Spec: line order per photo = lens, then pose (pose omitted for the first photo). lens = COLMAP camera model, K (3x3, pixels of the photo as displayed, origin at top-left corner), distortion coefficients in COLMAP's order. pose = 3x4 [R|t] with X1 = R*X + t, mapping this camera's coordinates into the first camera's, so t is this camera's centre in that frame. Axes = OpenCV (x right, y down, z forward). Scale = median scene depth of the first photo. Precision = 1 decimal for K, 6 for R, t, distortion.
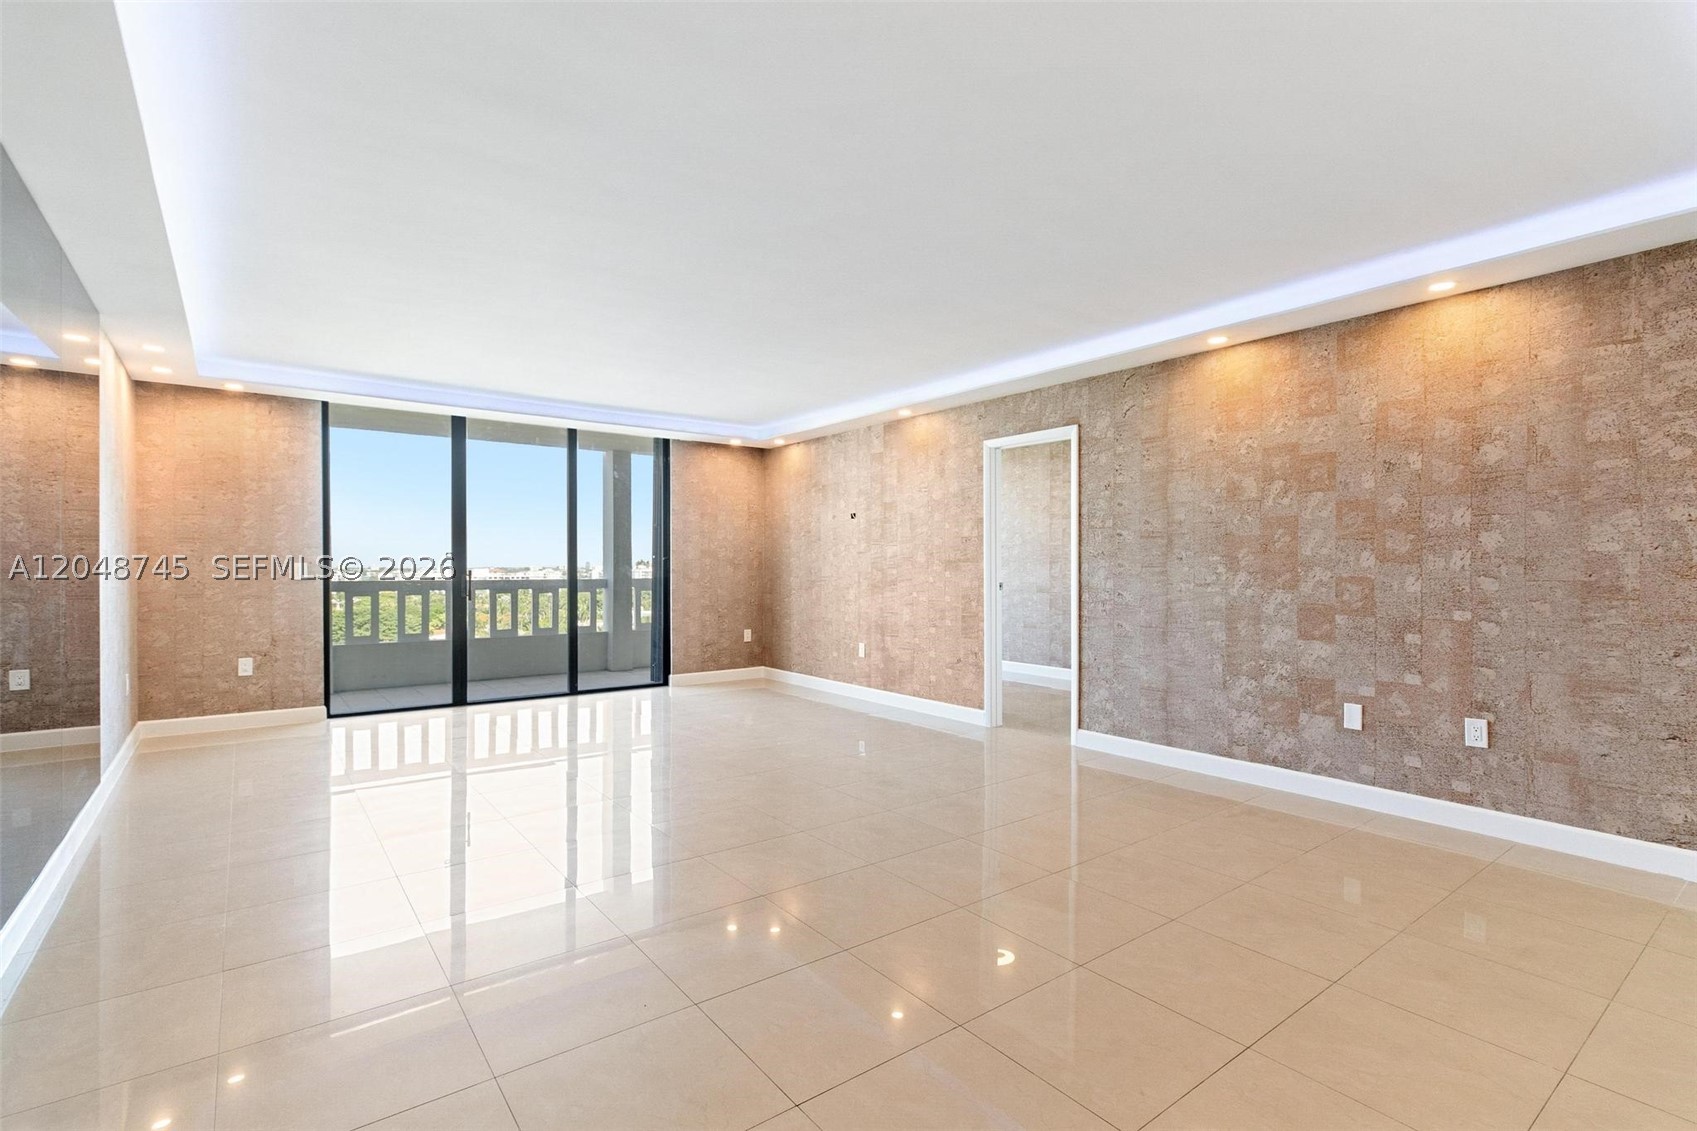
lens RADIAL K [[788.7, 0, 859.9], [0, 788.7, 559.5], [0, 0, 1]] dist [0.003789, 0.000325]
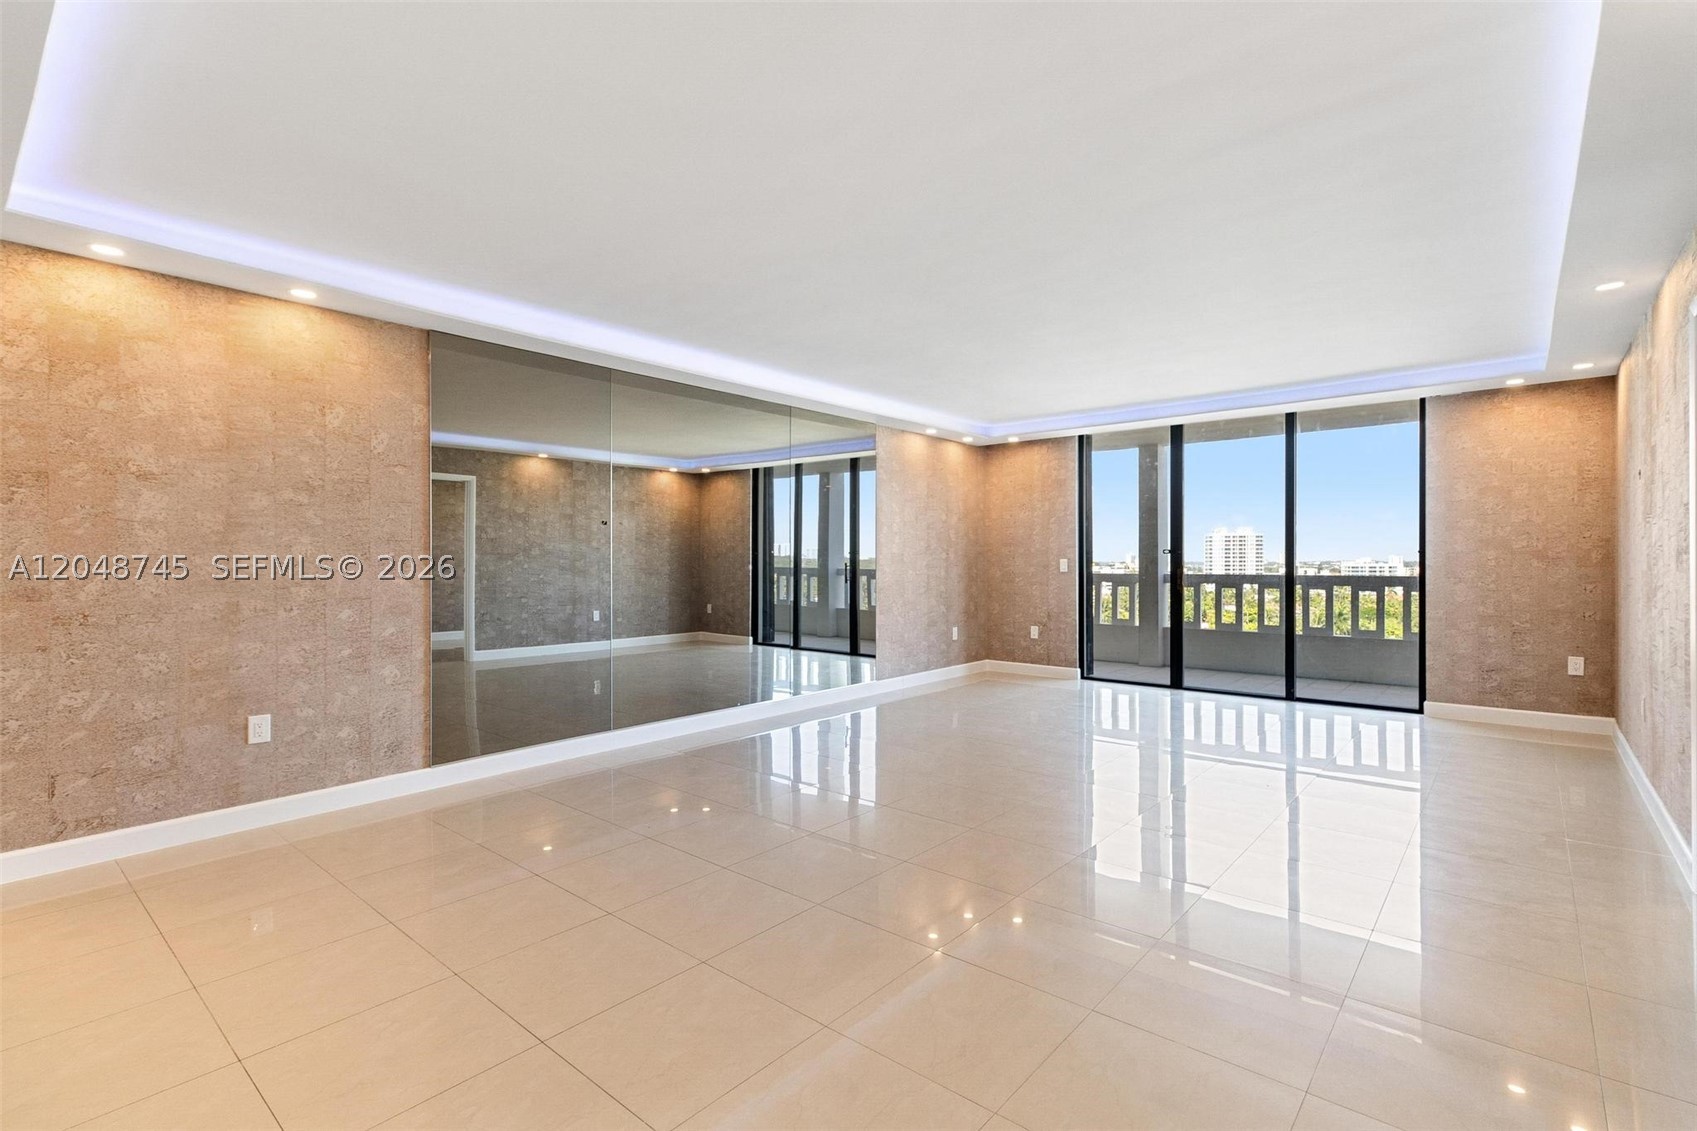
lens RADIAL K [[778.9, 0, 859.8], [0, 778.9, 555.0], [0, 0, 1]] dist [0.005555, 0.000649]
pose [[0.211029, -0.008857, -0.977440, 0.457493], [0.010360, 0.999923, -0.006824, 0.002339], [0.977425, -0.008686, 0.211104, 0.340226]]
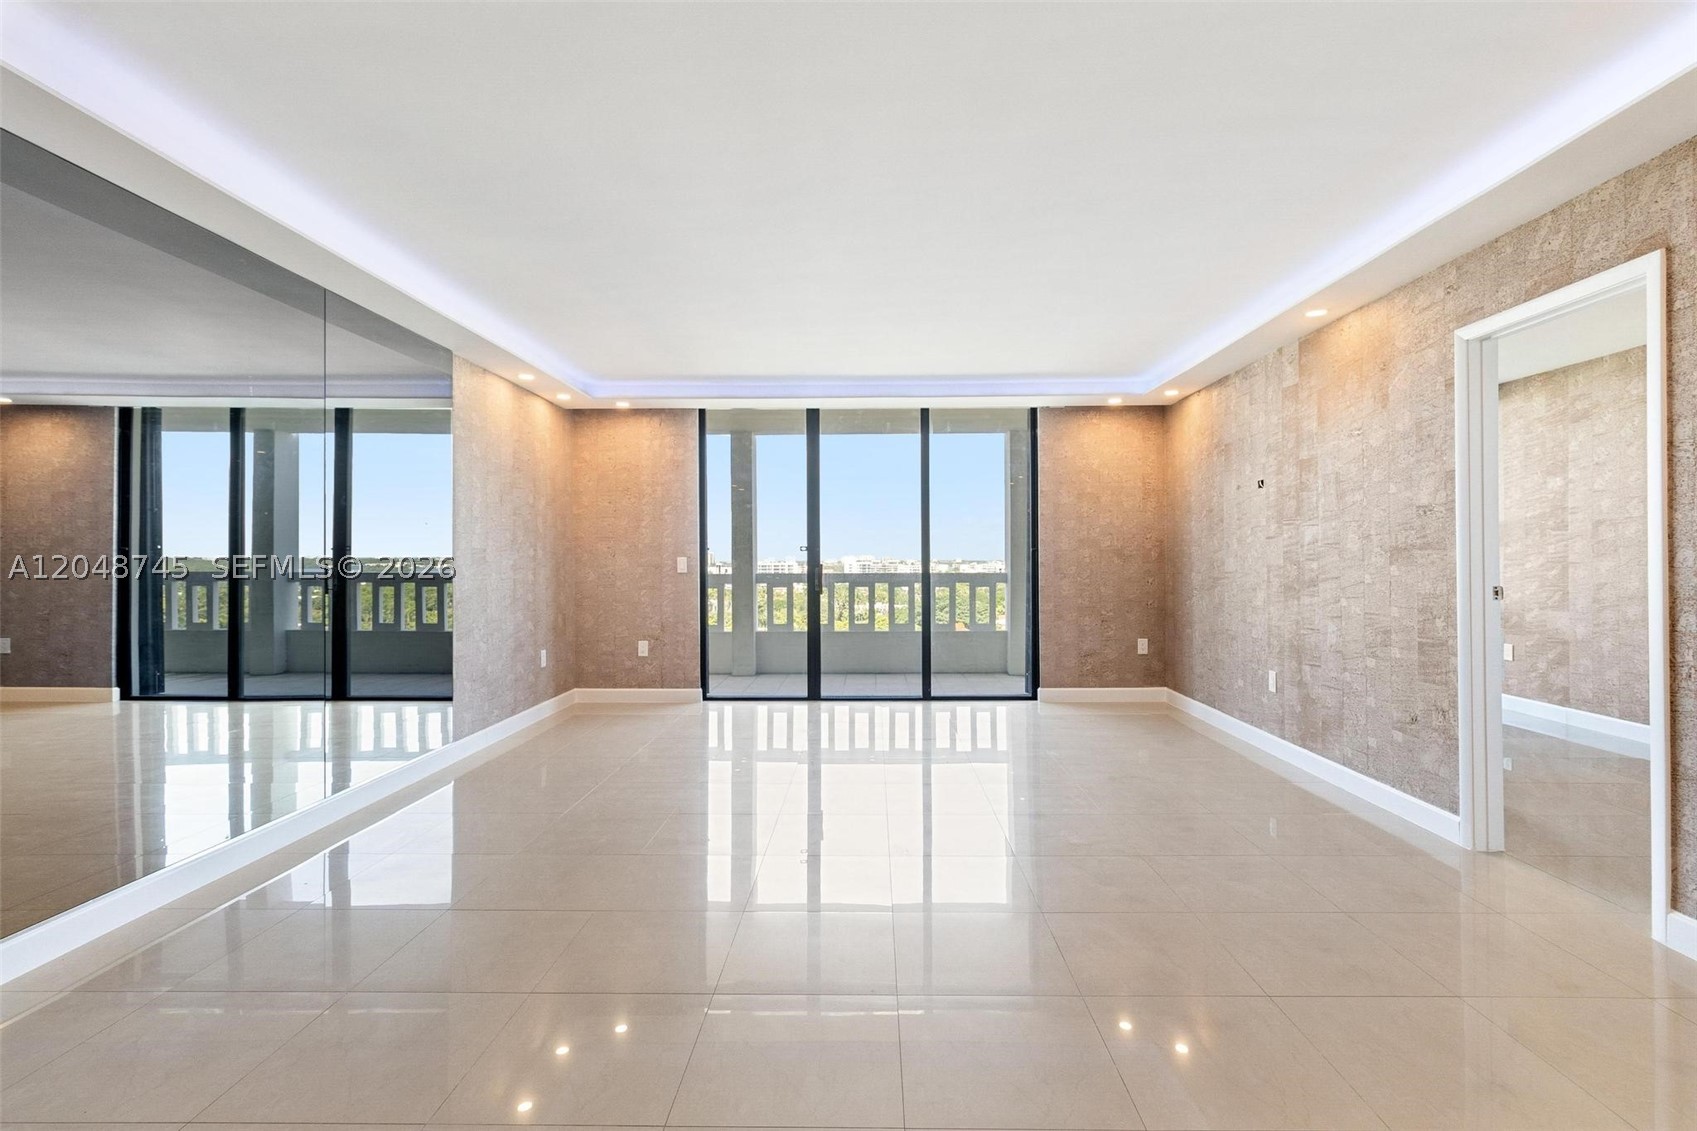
lens RADIAL K [[778.9, 0, 859.8], [0, 778.9, 555.0], [0, 0, 1]] dist [0.005555, 0.000649]
pose [[0.783766, -0.007682, -0.621009, 0.146983], [0.010480, 0.999945, 0.000857, 0.002365], [0.620968, -0.007180, 0.783803, 0.266924]]
